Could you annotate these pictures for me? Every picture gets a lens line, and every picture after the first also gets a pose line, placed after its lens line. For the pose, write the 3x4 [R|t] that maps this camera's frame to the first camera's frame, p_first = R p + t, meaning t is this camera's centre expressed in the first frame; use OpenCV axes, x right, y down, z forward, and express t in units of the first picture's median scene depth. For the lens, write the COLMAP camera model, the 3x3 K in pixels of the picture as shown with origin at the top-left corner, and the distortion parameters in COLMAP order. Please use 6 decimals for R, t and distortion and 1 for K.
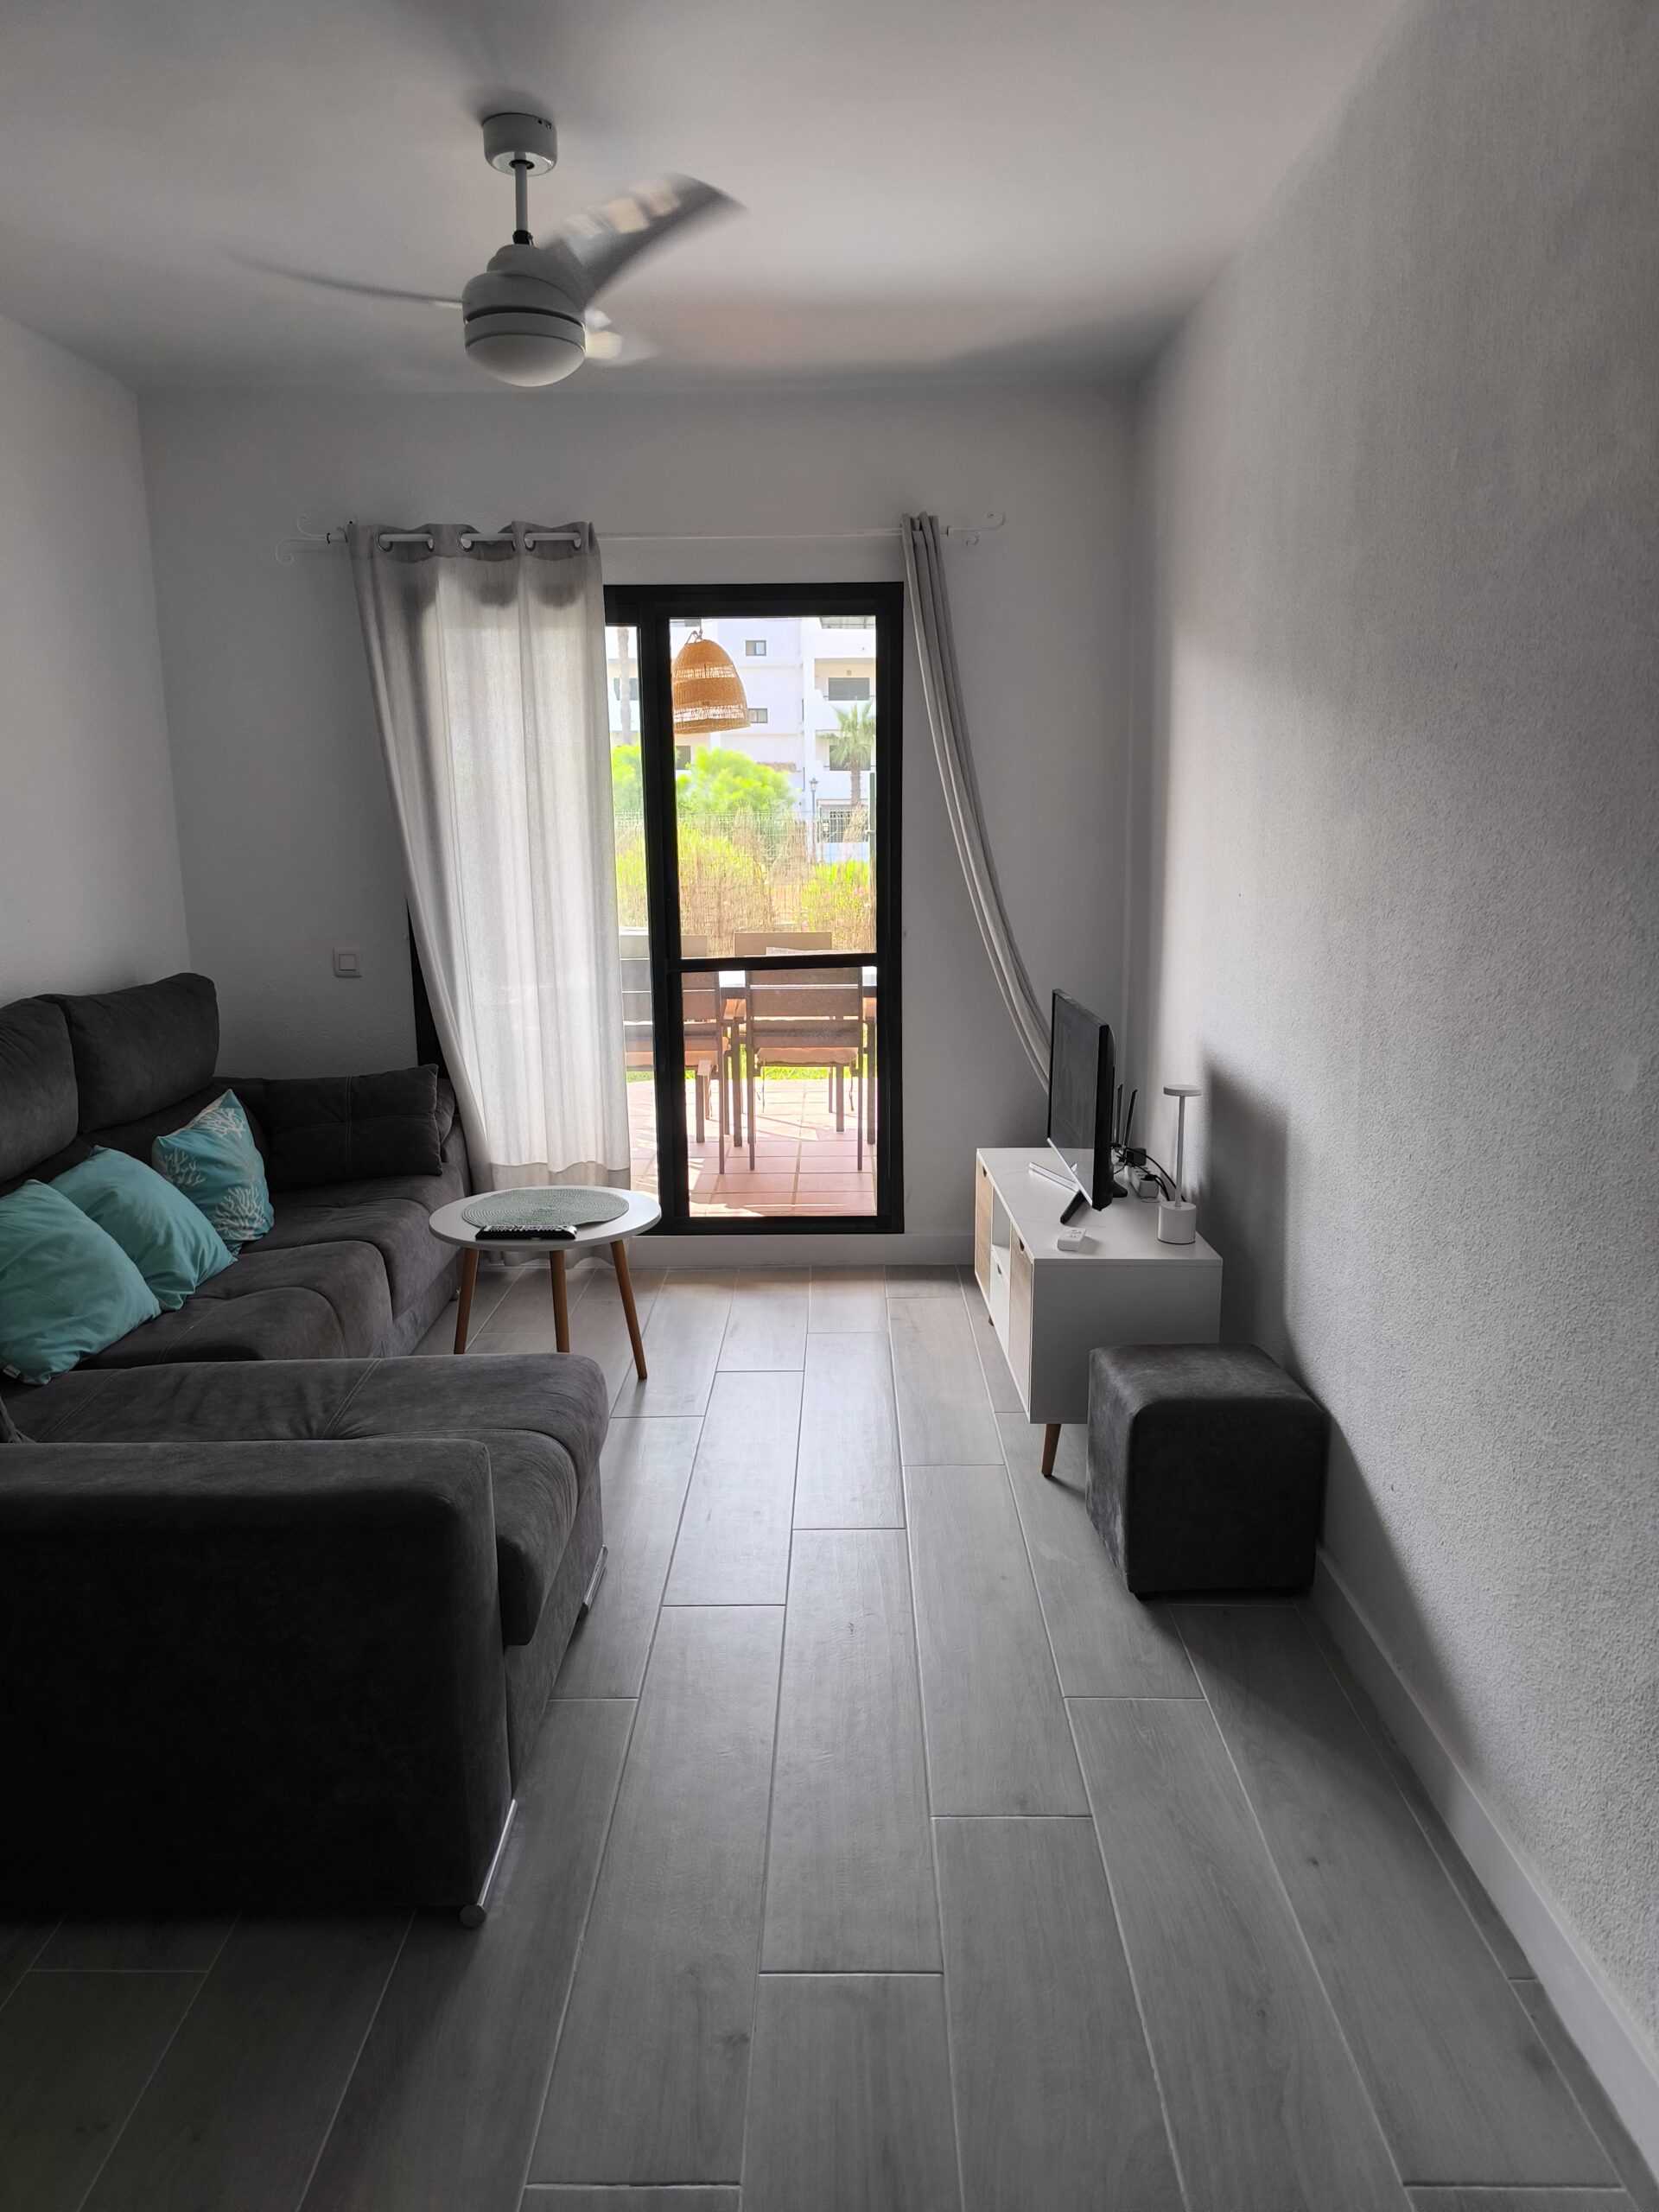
lens RADIAL K [[1499.2, 0, 838.3], [0, 1499.2, 1108.7], [0, 0, 1]] dist [0.028378, -0.027249]
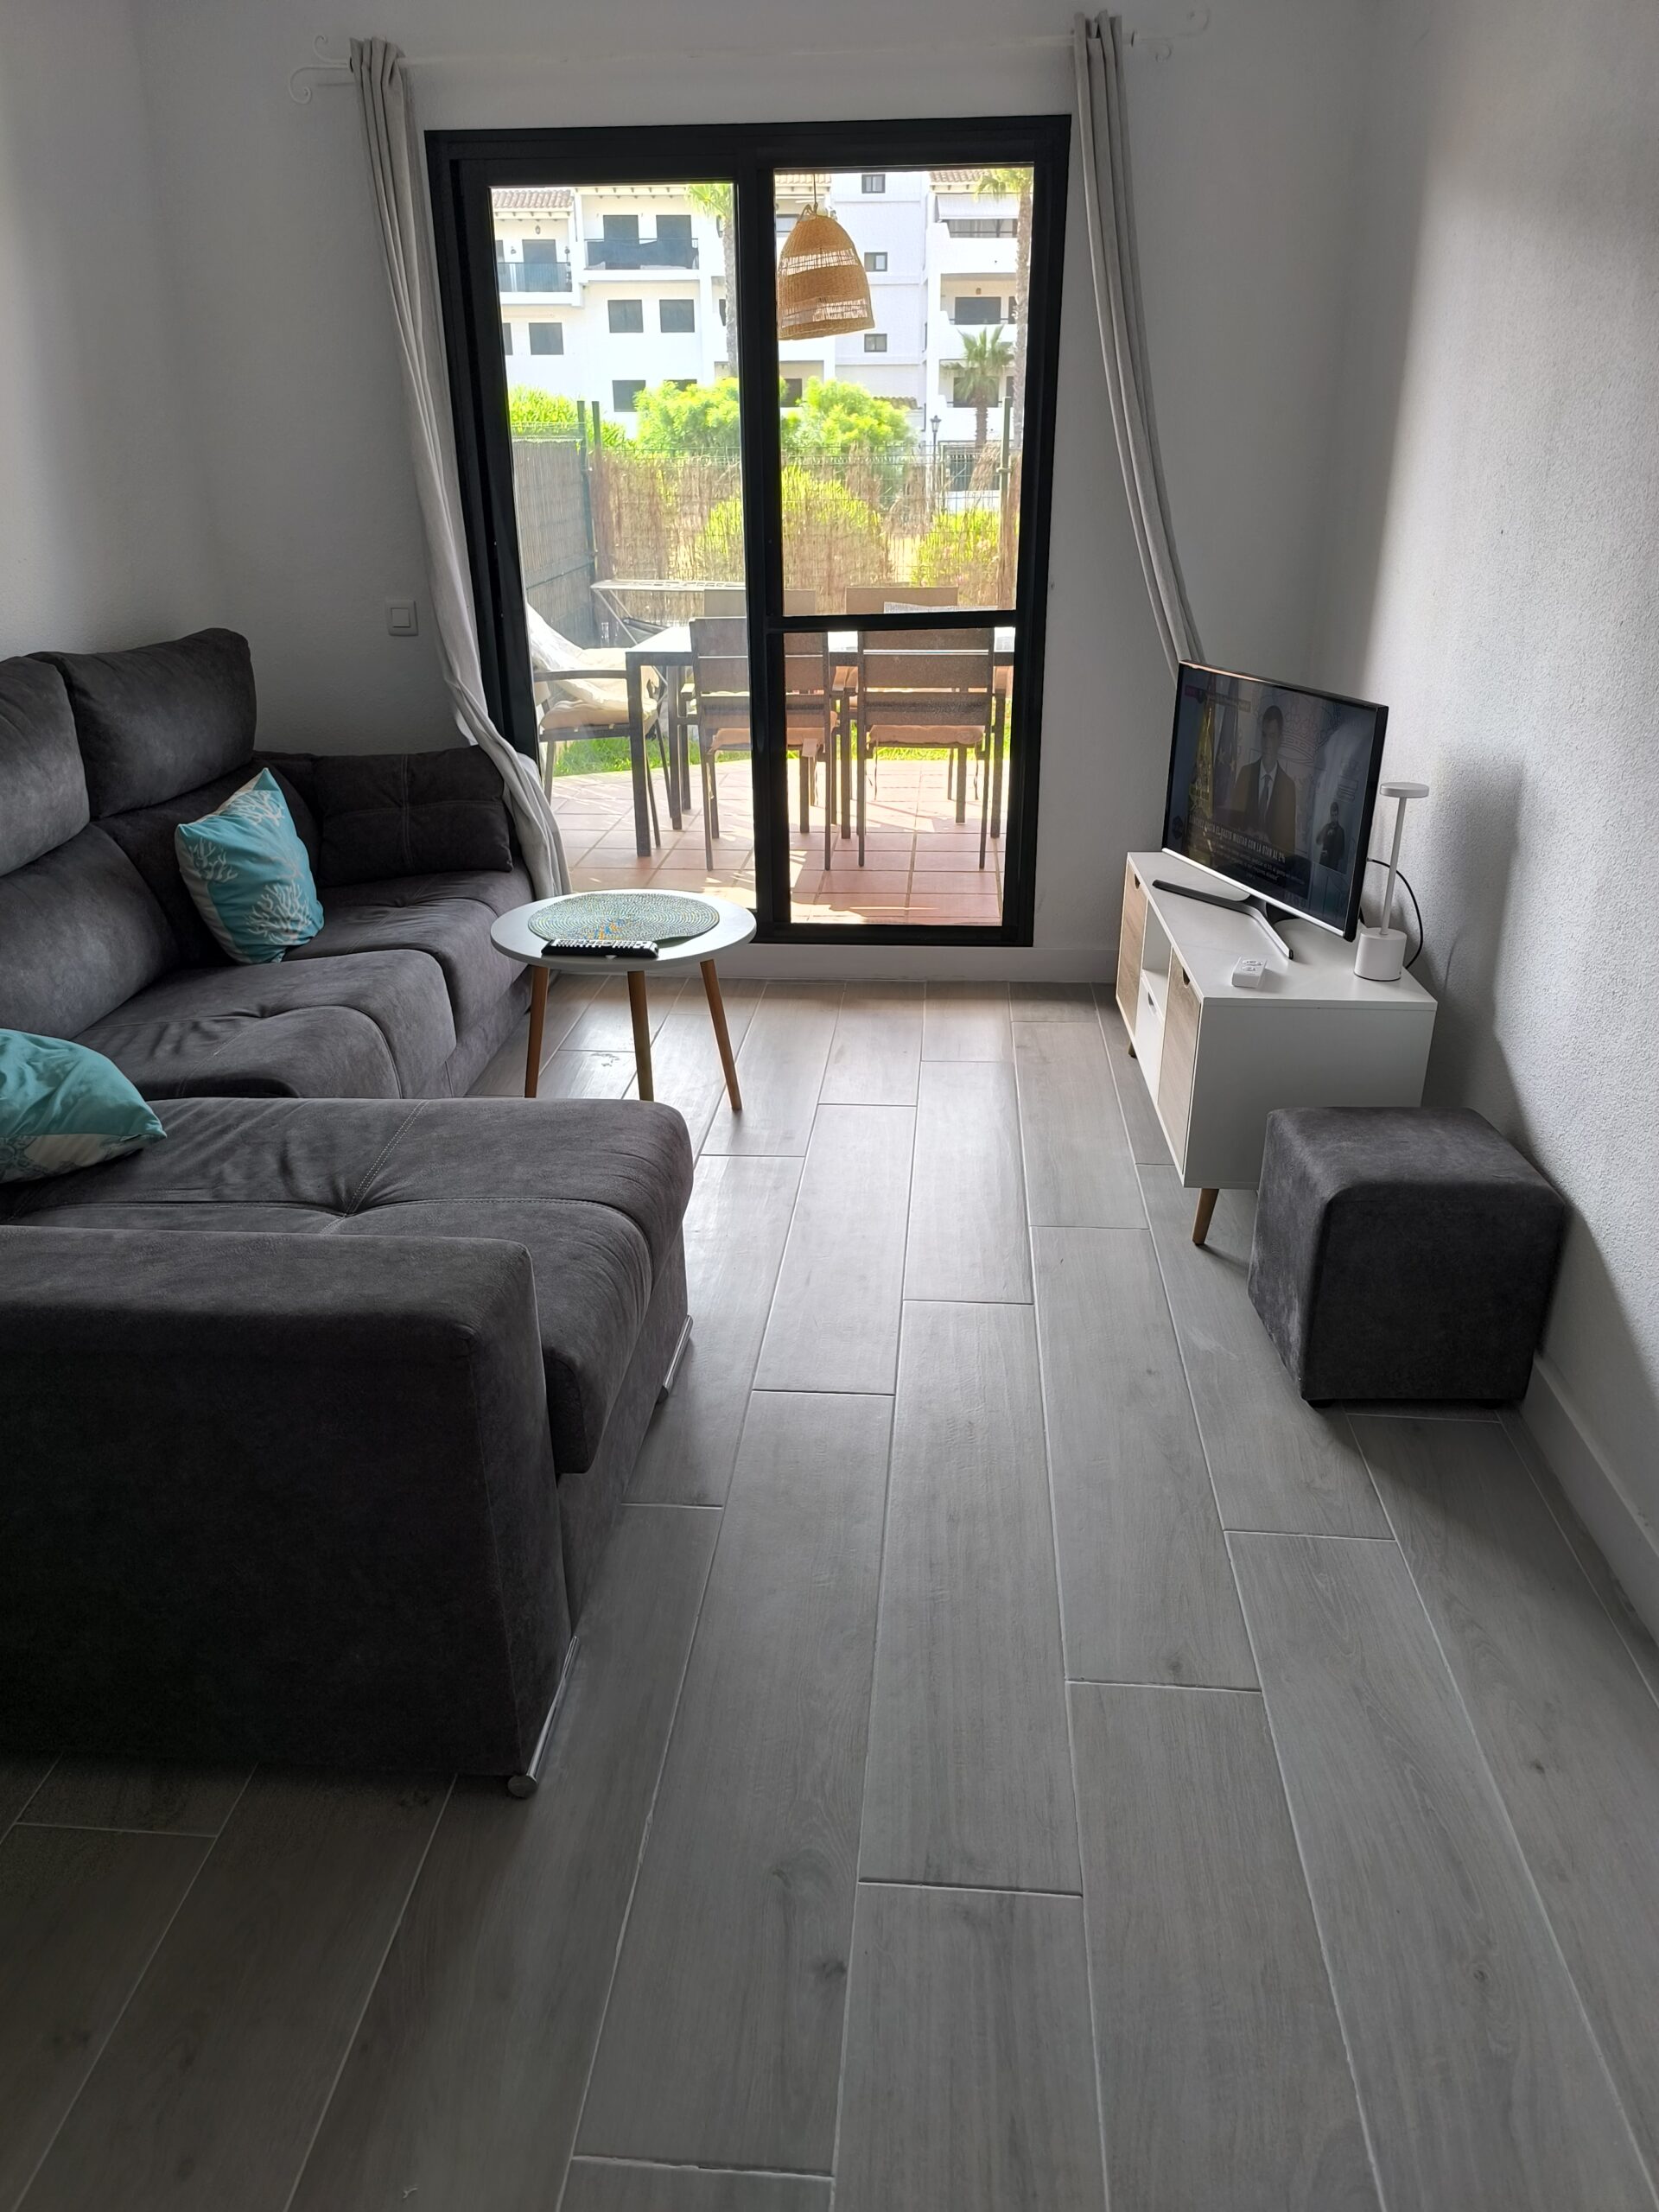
lens RADIAL K [[1499.2, 0, 824.5], [0, 1499.2, 1108.2], [0, 0, 1]] dist [0.028378, -0.027249]
pose [[0.996657, 0.032035, -0.075151, -0.015116], [-0.015550, 0.977481, 0.210451, -0.012007], [0.080201, -0.208579, 0.974712, 0.184980]]
